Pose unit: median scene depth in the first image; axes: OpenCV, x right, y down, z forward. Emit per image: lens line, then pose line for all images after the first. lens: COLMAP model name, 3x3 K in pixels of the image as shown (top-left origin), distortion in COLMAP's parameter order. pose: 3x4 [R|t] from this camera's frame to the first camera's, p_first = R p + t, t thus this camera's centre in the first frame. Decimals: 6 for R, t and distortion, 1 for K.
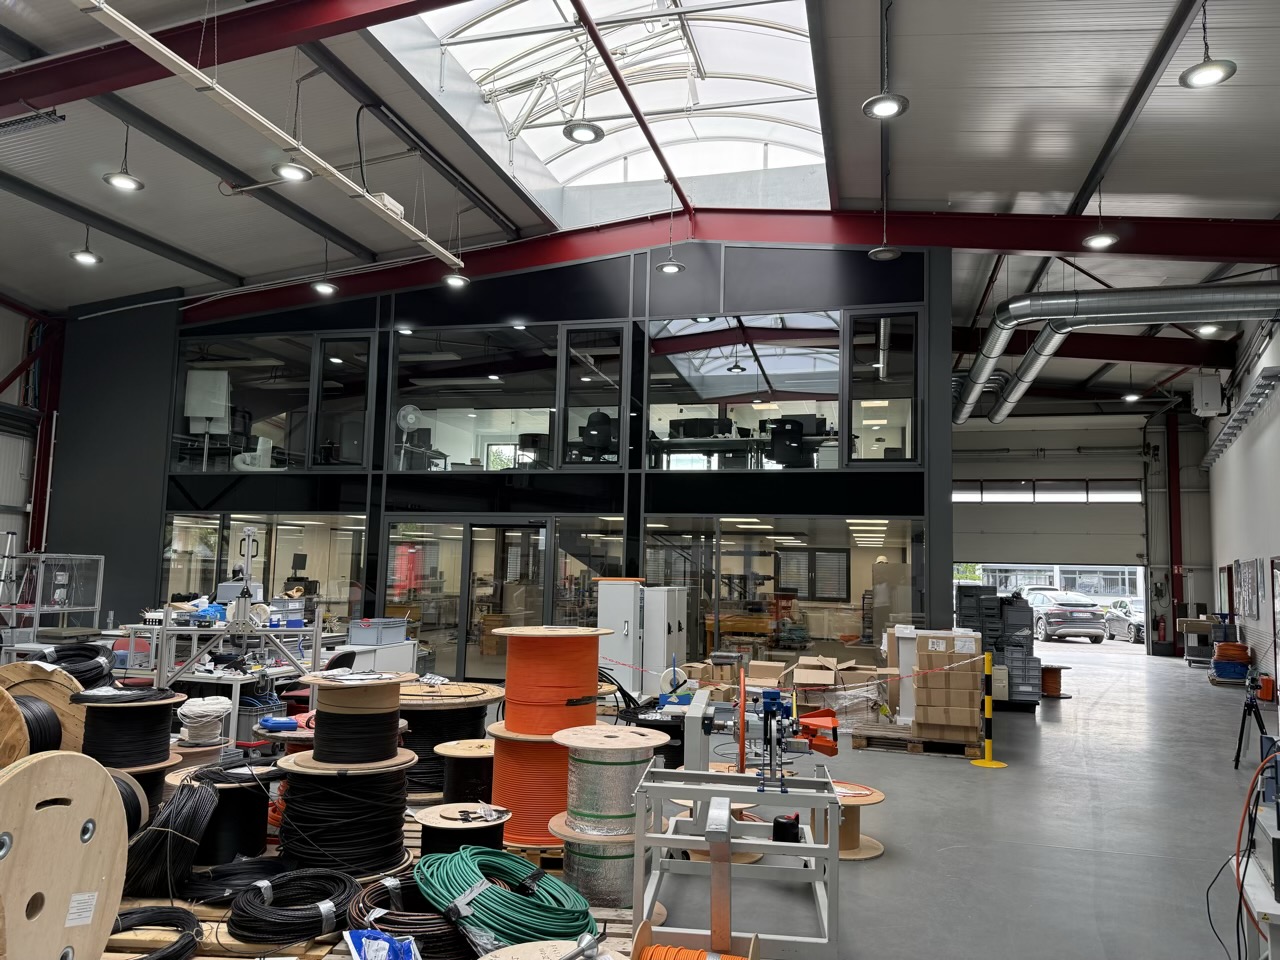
lens RADIAL K [[903.5, 0, 637.3], [0, 903.5, 473.6], [0, 0, 1]] dist [-0.002452, -0.031502]
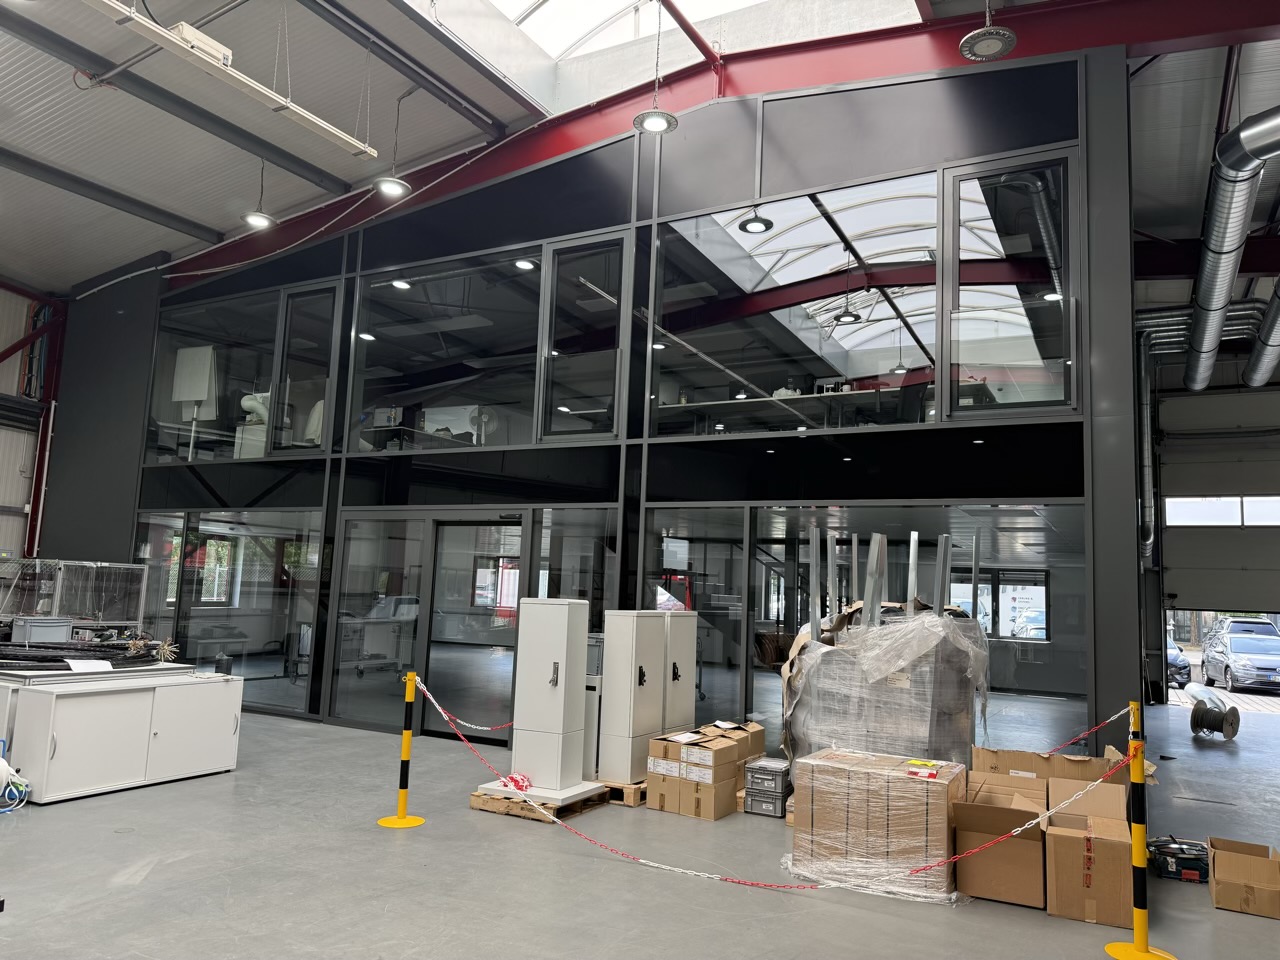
lens RADIAL K [[903.5, 0, 645.2], [0, 903.5, 474.4], [0, 0, 1]] dist [-0.002452, -0.031502]
pose [[0.963250, -0.015004, -0.268188, 0.178931], [0.002980, 0.998974, -0.045185, 0.051130], [0.268591, 0.042726, 0.962306, 0.328369]]
